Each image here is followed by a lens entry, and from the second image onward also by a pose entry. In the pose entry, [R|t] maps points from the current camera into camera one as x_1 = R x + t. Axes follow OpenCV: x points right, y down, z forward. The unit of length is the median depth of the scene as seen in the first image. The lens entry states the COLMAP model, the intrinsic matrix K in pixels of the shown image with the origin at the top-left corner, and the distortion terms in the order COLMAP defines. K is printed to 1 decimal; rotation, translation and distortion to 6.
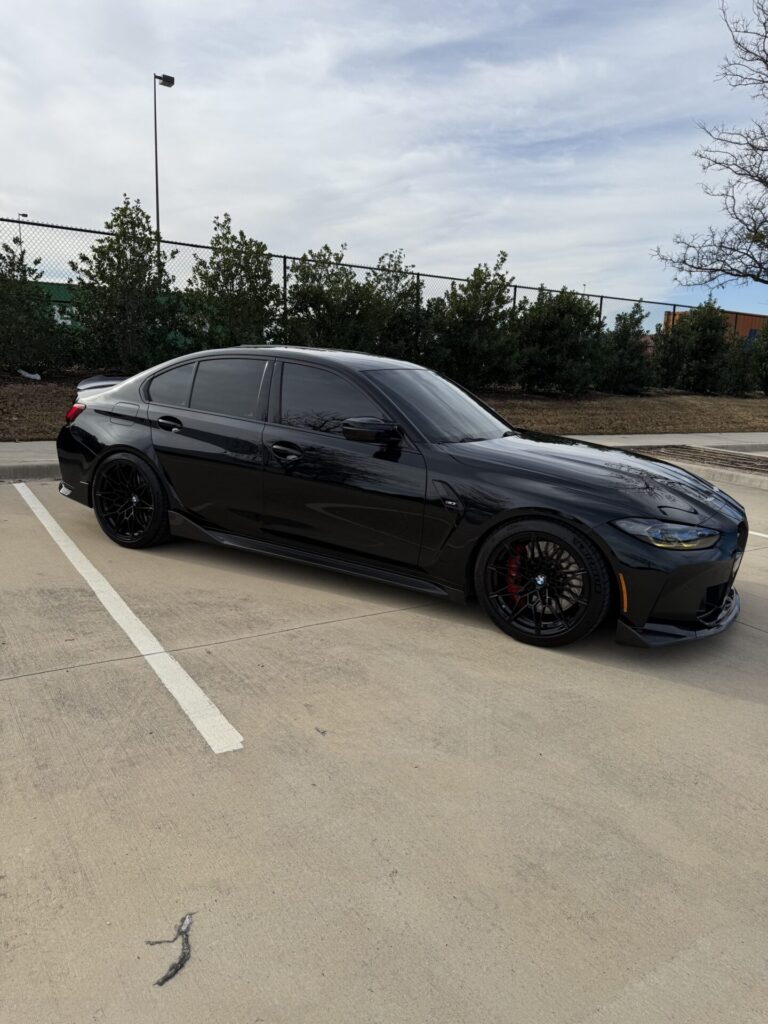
lens RADIAL K [[720.8, 0, 387.9], [0, 720.8, 515.1], [0, 0, 1]] dist [-0.001721, -0.023292]
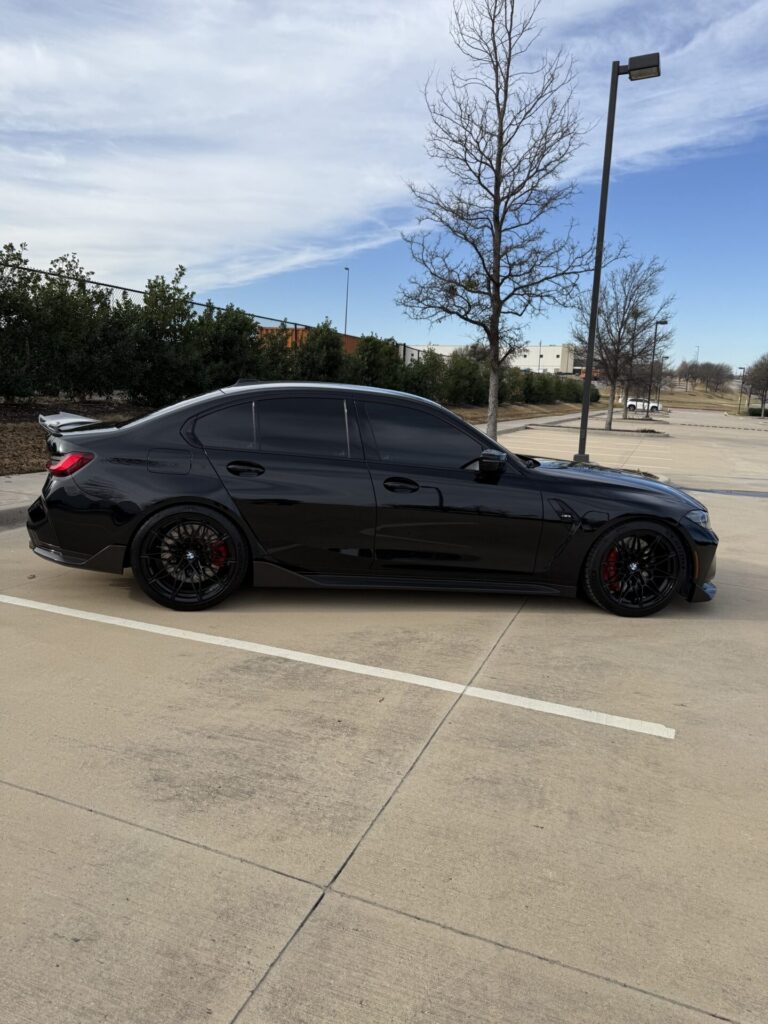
lens RADIAL K [[720.8, 0, 386.3], [0, 720.8, 506.8], [0, 0, 1]] dist [-0.001721, -0.023292]
pose [[0.804661, -0.099970, 0.585257, -0.298266], [0.110939, 0.993678, 0.017206, -0.029865], [-0.583278, 0.051083, 0.810665, 0.064712]]
